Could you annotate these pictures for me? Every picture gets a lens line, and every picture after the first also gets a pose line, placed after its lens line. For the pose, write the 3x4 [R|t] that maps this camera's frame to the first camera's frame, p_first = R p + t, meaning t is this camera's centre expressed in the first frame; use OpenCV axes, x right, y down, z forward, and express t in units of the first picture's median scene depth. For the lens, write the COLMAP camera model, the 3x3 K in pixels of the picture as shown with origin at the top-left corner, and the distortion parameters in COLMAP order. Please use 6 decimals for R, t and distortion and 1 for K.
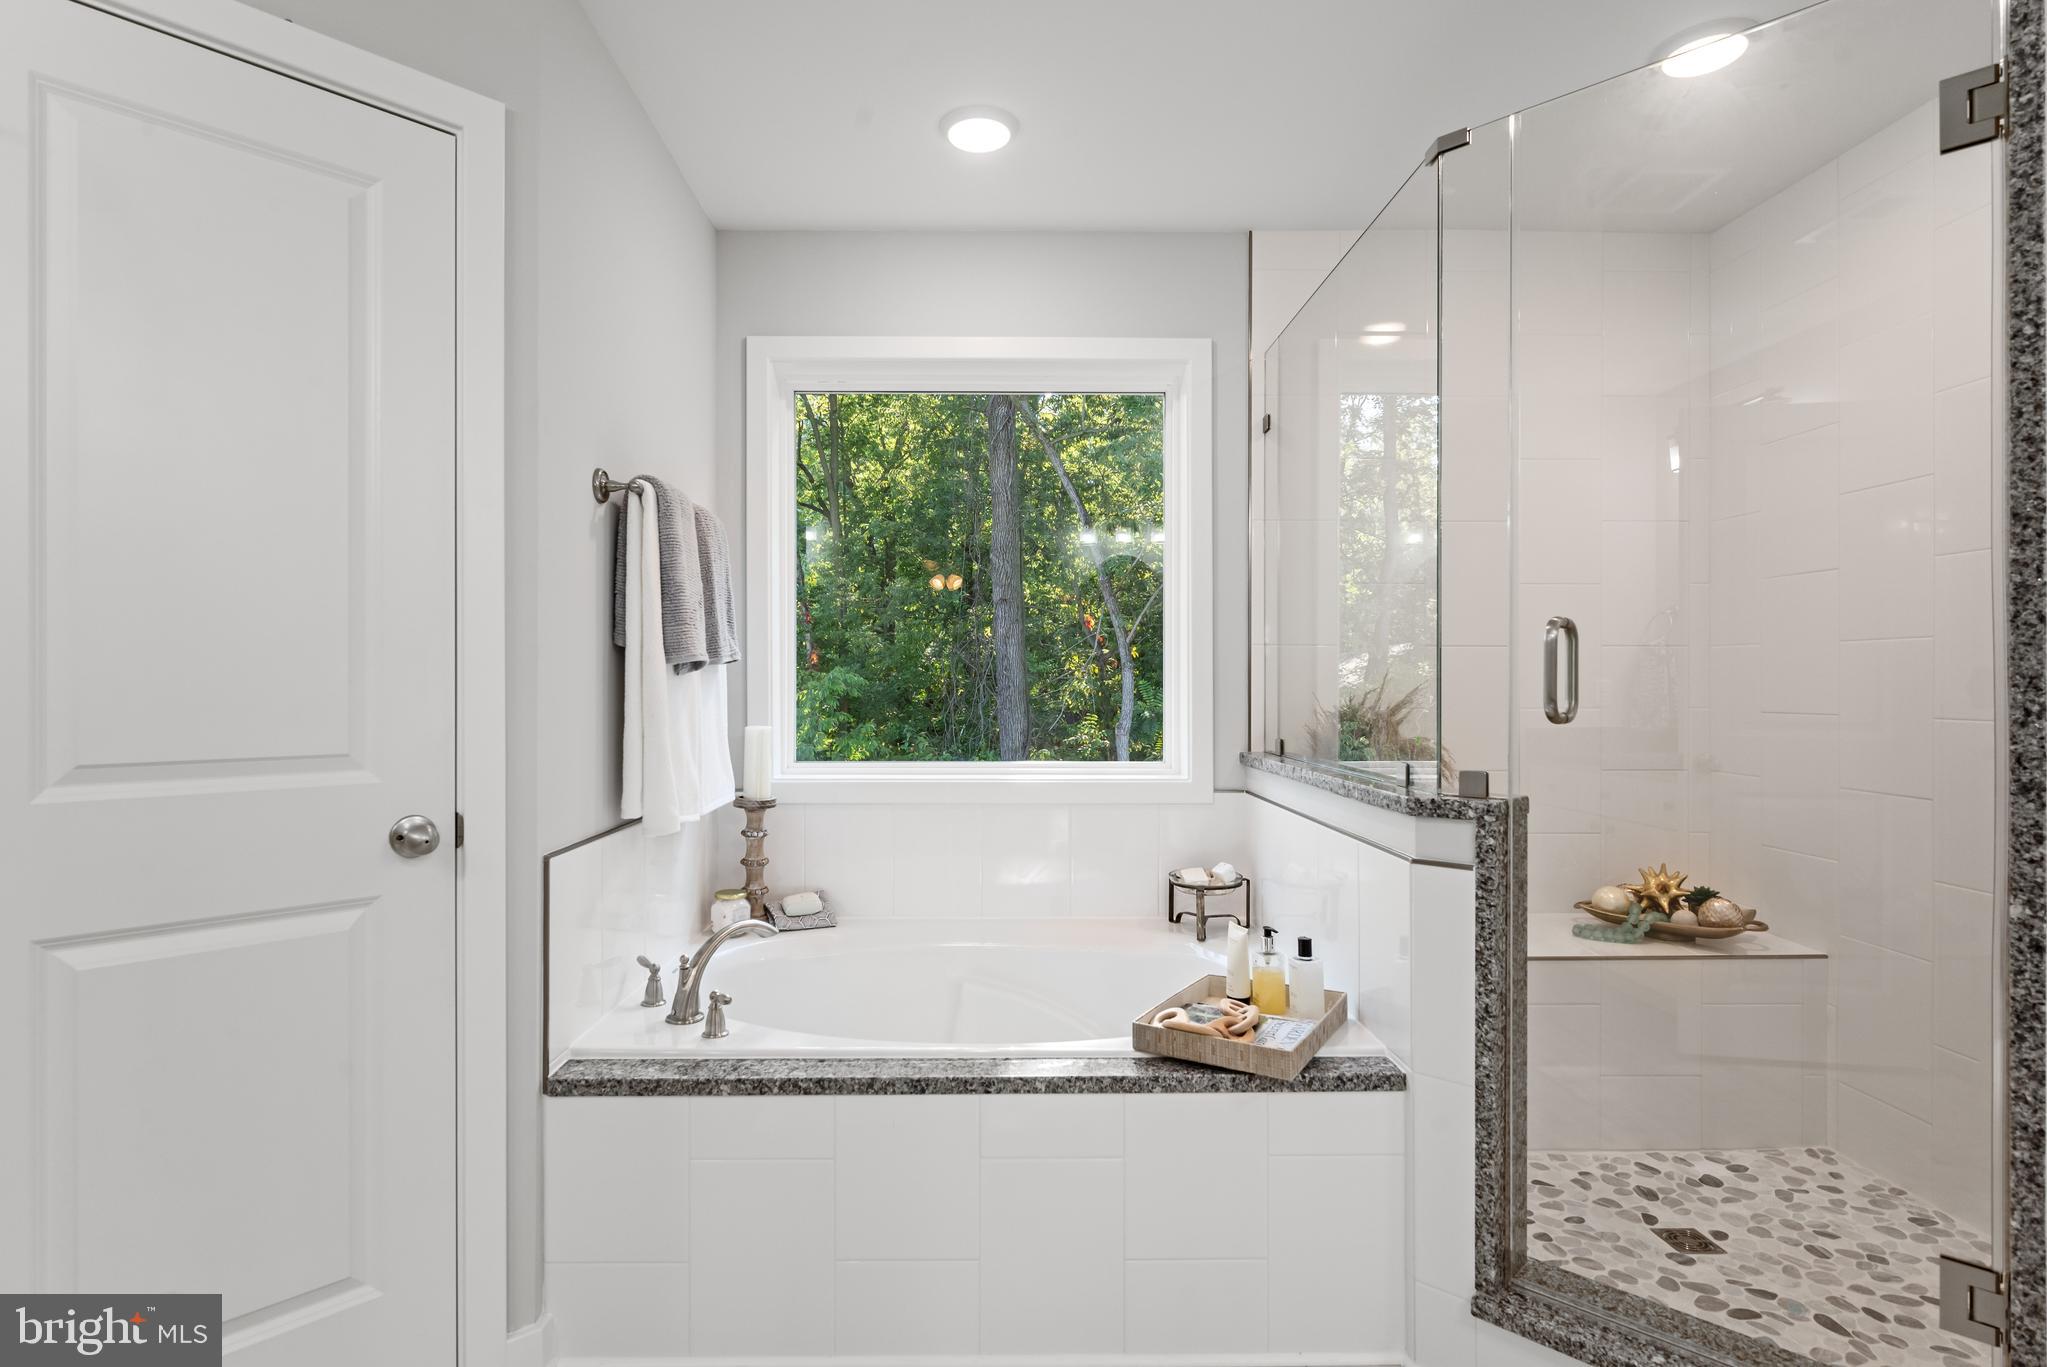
lens RADIAL K [[1016.2, 0, 1022.7], [0, 1016.2, 684.0], [0, 0, 1]] dist [0.005663, -0.000011]
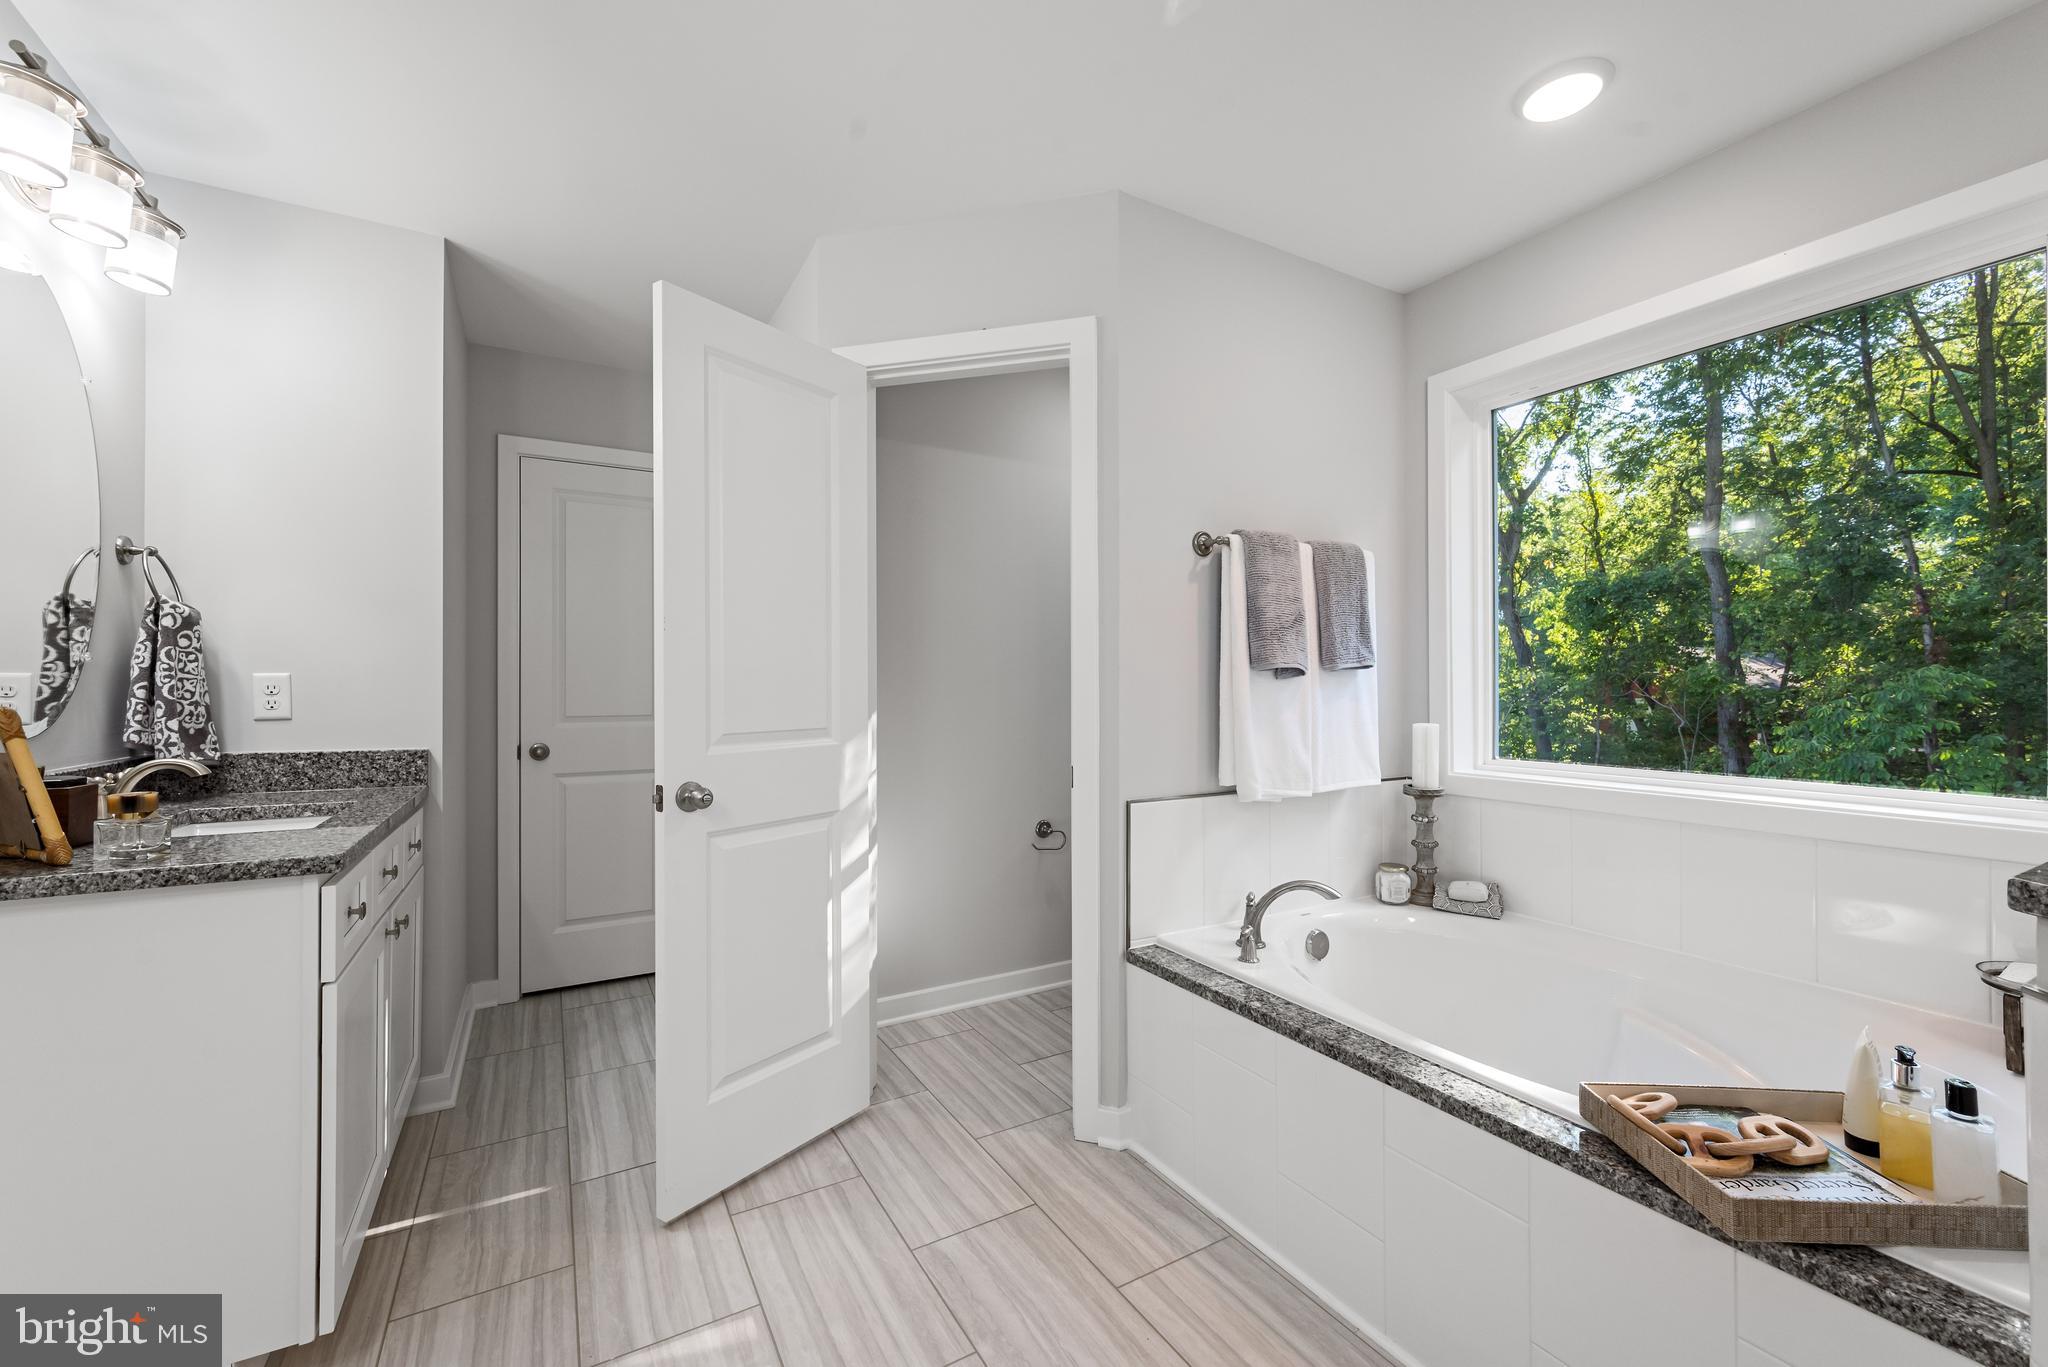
lens RADIAL K [[810.1, 0, 1016.1], [0, 810.1, 687.3], [0, 0, 1]] dist [-0.000152, -0.000183]
pose [[0.475813, -0.011873, -0.879467, 0.490315], [0.006980, 0.999928, -0.009723, 0.011524], [0.879519, -0.001513, 0.475861, 0.282107]]
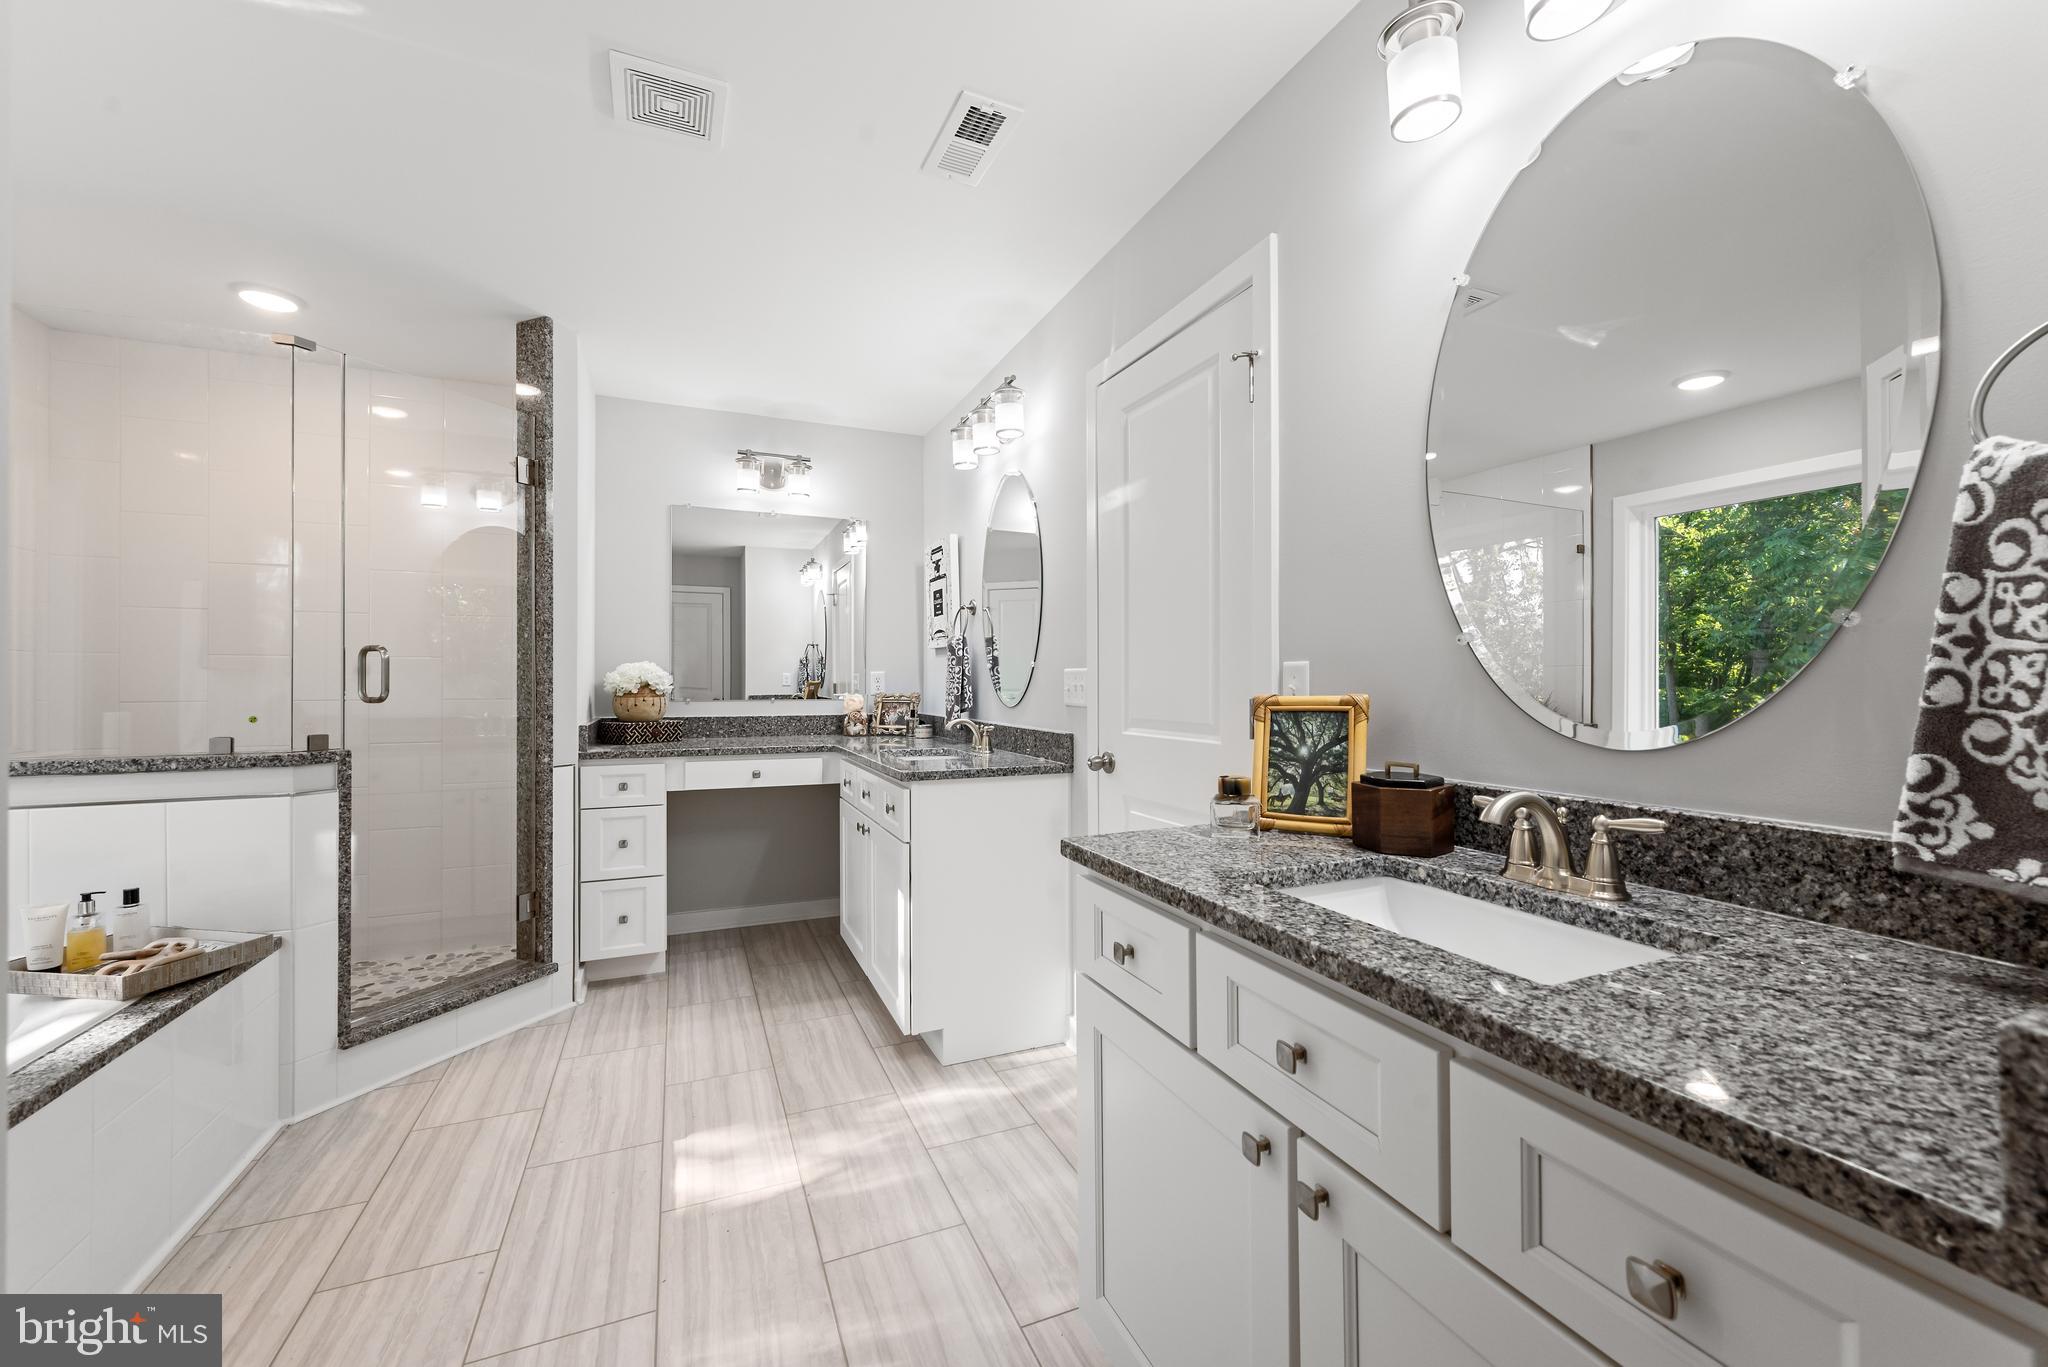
lens RADIAL K [[810.1, 0, 1021.6], [0, 810.1, 676.3], [0, 0, 1]] dist [-0.000152, -0.000183]
pose [[-0.367160, -0.002208, 0.930155, -1.155716], [-0.001527, 0.999997, 0.001771, -0.013448], [-0.930157, -0.000771, -0.367162, 0.397922]]
